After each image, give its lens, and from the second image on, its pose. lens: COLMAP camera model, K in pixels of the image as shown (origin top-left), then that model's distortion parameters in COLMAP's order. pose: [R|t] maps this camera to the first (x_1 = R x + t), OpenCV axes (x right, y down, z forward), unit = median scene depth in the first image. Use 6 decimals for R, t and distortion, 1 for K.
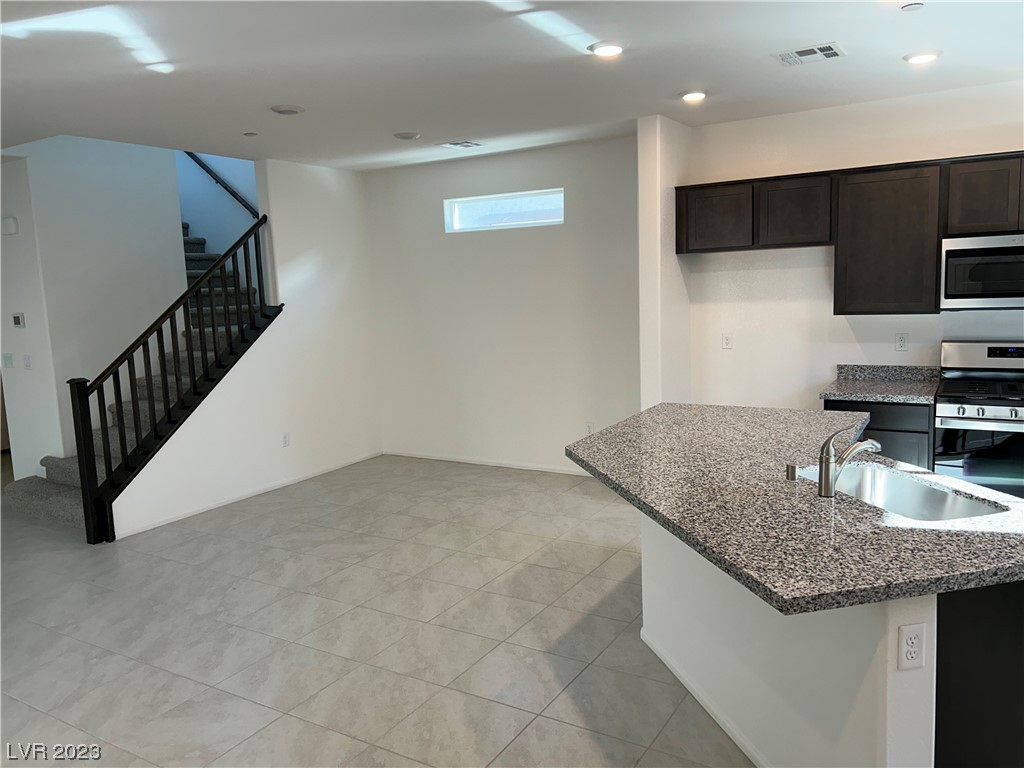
lens RADIAL K [[776.2, 0, 512.0], [0, 776.2, 384.0], [0, 0, 1]] dist [0.035941, -0.000550]
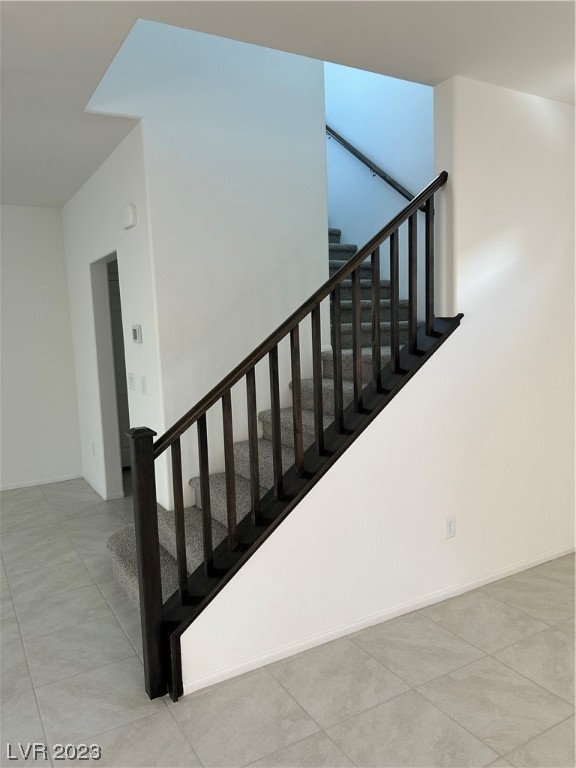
lens RADIAL K [[581.6, 0, 288.0], [0, 581.6, 384.0], [0, 0, 1]] dist [-0.005162, -0.008918]
pose [[0.886818, 0.058548, -0.458395, -0.213227], [-0.063686, 0.997961, 0.004254, -0.042814], [0.457709, 0.025421, 0.888738, 0.557656]]
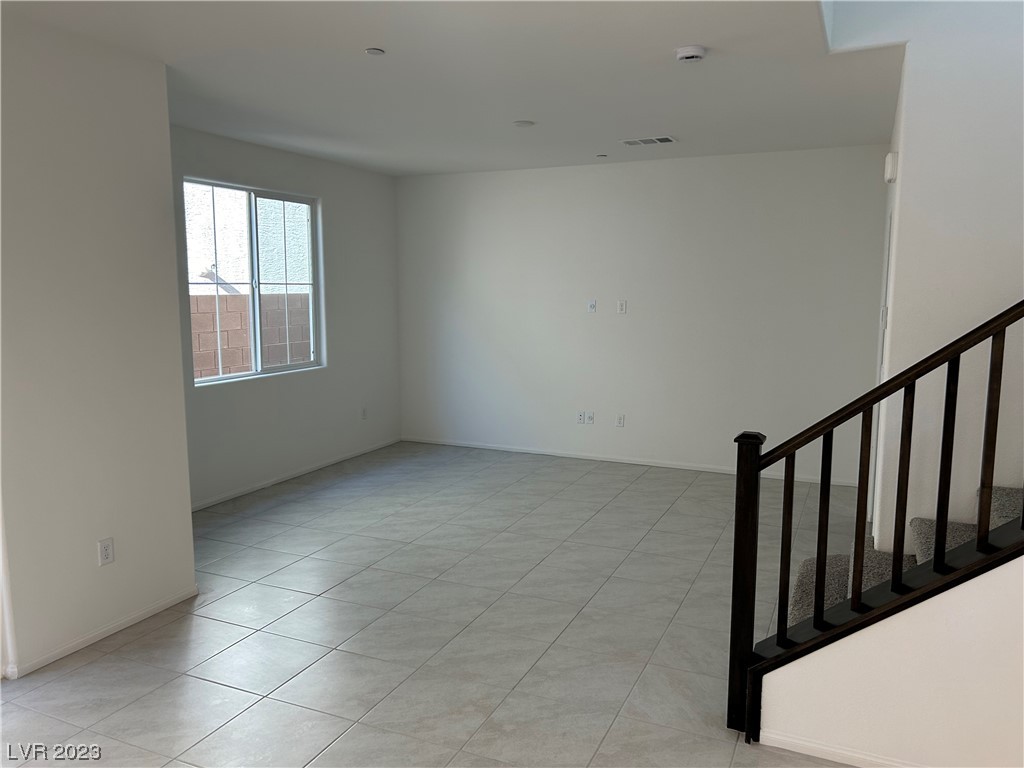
lens RADIAL K [[776.2, 0, 512.0], [0, 776.2, 384.0], [0, 0, 1]] dist [0.035941, -0.000550]
pose [[0.121613, 0.174804, -0.977064, -0.041862], [-0.141740, 0.977340, 0.157212, -0.087344], [0.982405, 0.119370, 0.143634, 0.643391]]
